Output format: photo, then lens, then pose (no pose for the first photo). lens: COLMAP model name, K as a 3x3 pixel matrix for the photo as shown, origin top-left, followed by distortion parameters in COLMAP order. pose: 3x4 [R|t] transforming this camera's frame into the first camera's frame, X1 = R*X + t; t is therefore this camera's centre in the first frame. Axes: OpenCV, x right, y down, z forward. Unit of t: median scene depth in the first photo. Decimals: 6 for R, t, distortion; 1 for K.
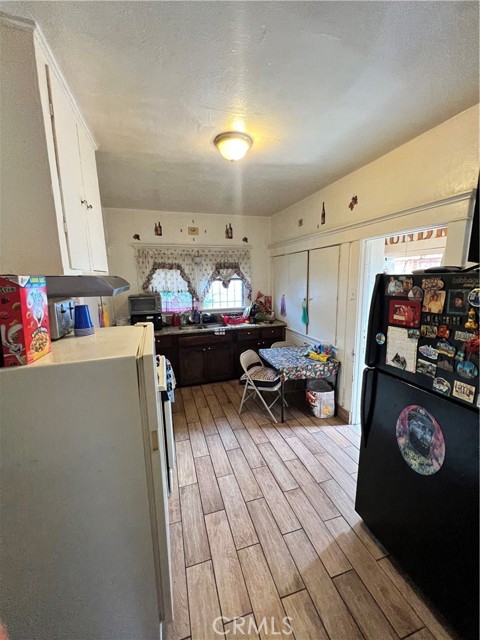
lens RADIAL K [[255.6, 0, 240.7], [0, 255.6, 319.6], [0, 0, 1]] dist [-0.006985, 0.000318]
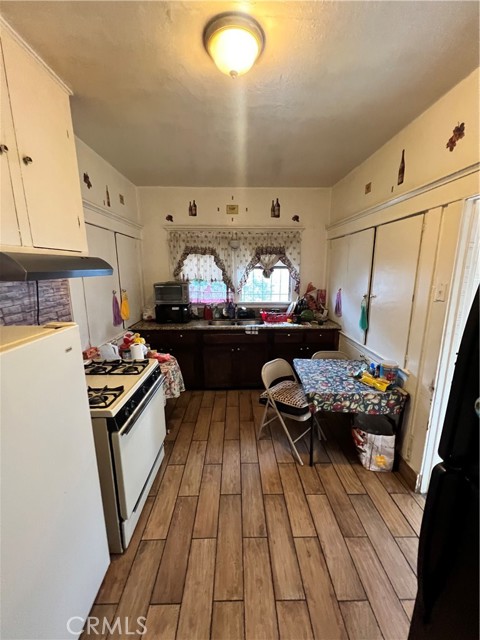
lens RADIAL K [[255.6, 0, 240.5], [0, 255.6, 320.1], [0, 0, 1]] dist [-0.006985, 0.000318]
pose [[0.961042, 0.071131, -0.267093, 0.112901], [-0.061330, 0.997108, 0.044870, -0.023616], [0.269513, -0.026741, 0.962626, 0.218107]]
